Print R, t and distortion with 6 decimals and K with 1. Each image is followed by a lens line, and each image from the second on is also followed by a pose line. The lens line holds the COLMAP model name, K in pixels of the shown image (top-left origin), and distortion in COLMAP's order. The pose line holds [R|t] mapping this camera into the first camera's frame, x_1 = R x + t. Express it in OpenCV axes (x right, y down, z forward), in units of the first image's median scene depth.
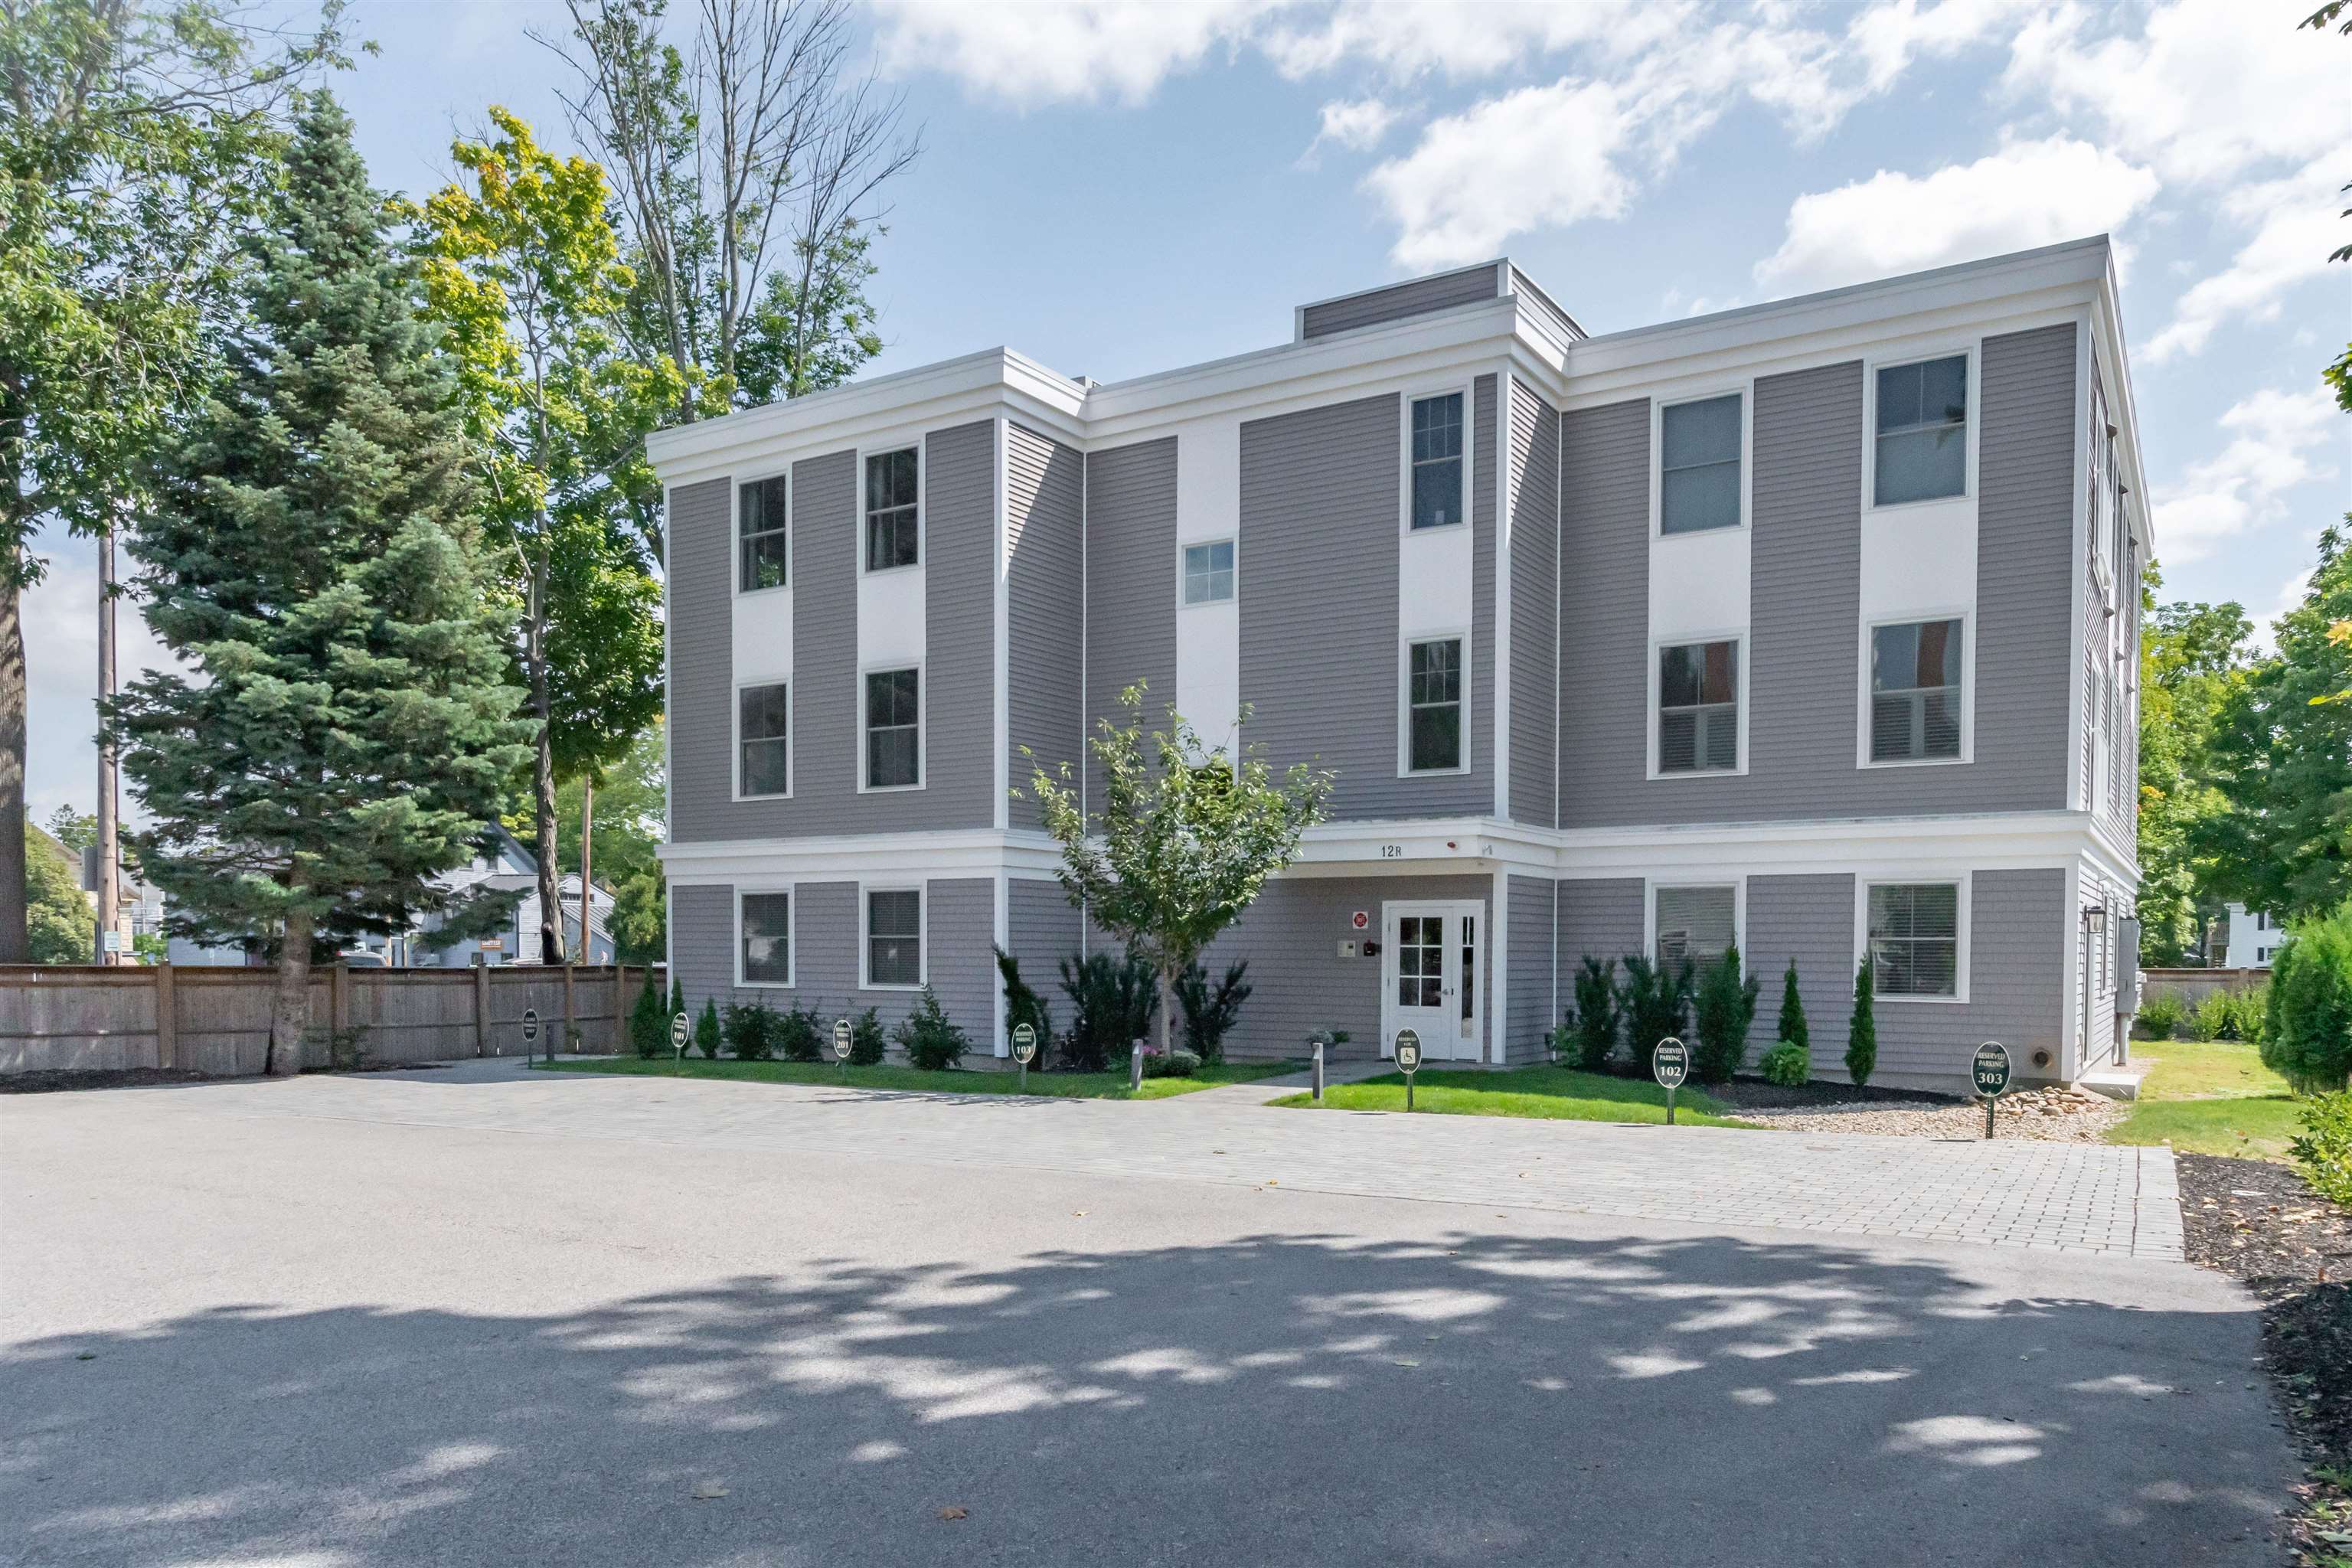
lens RADIAL K [[1635.1, 0, 1177.9], [0, 1635.1, 978.2], [0, 0, 1]] dist [0.010808, 0.003525]
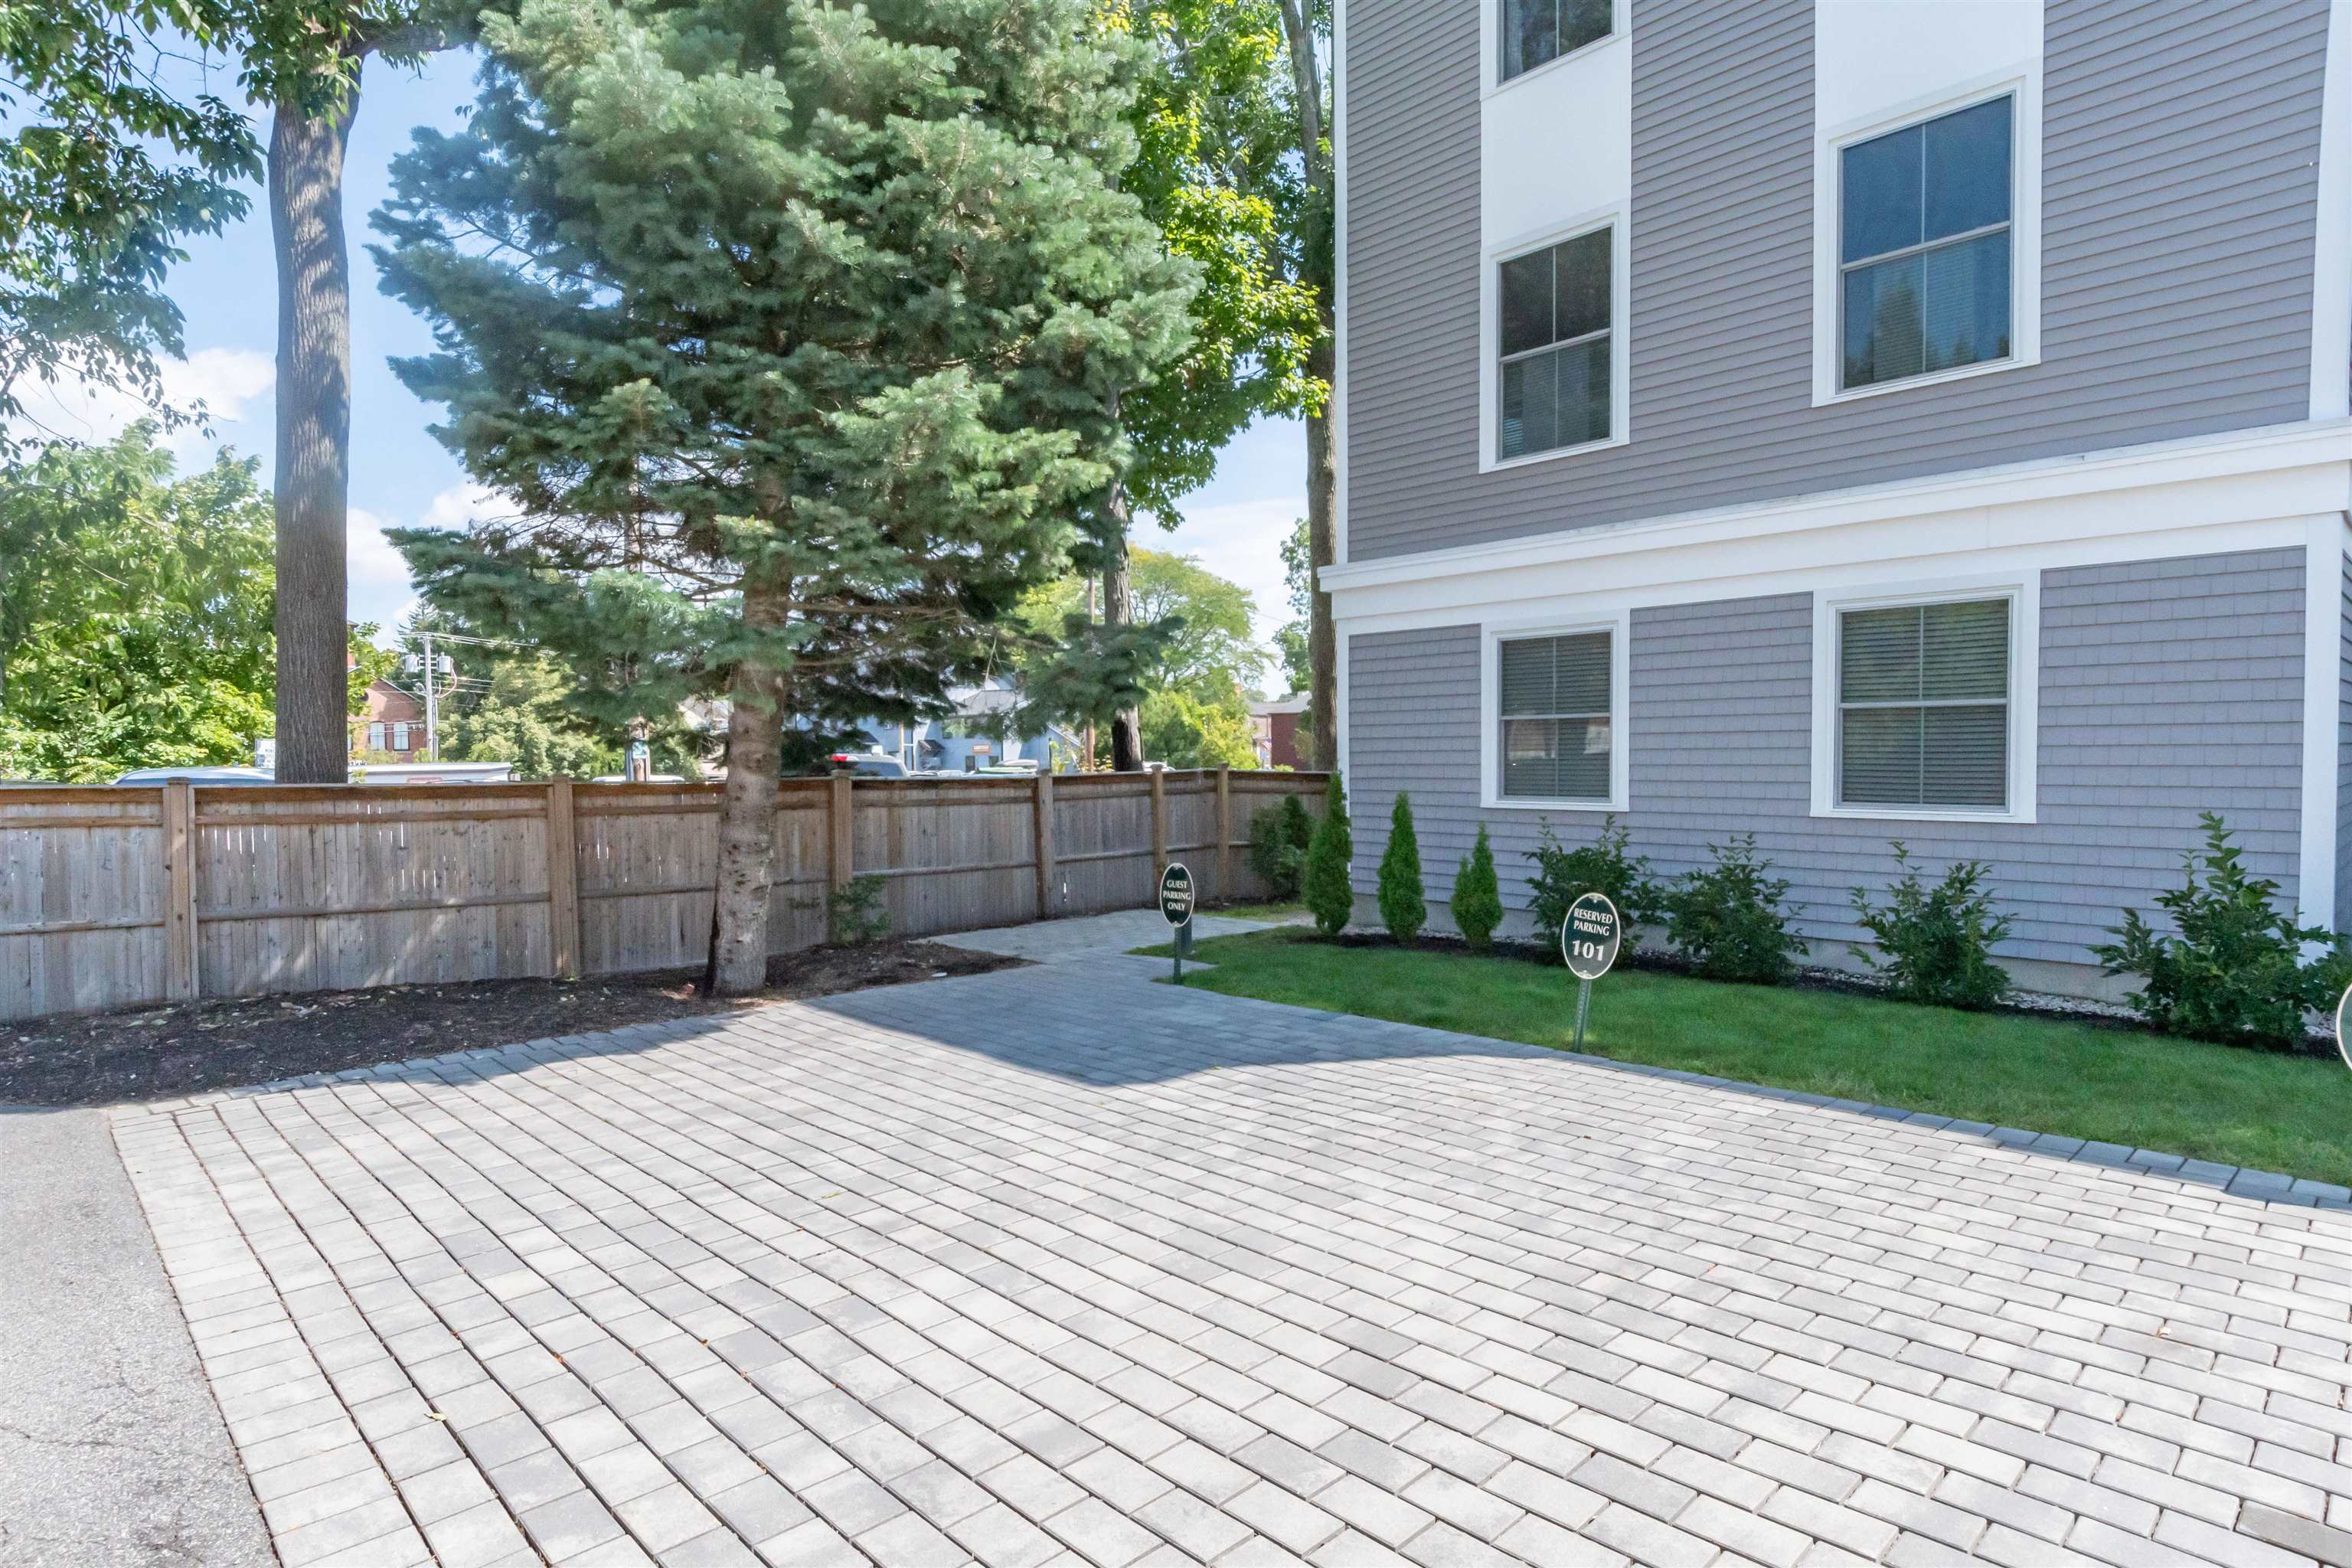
lens RADIAL K [[1232.9, 0, 1176.0], [0, 1232.9, 784.0], [0, 0, 1]] dist [-0.003766, -0.000853]
pose [[0.974218, -0.008553, -0.225446, -0.308007], [0.010919, 0.999898, 0.009248, -0.008603], [0.225344, -0.011471, 0.974212, 0.627149]]
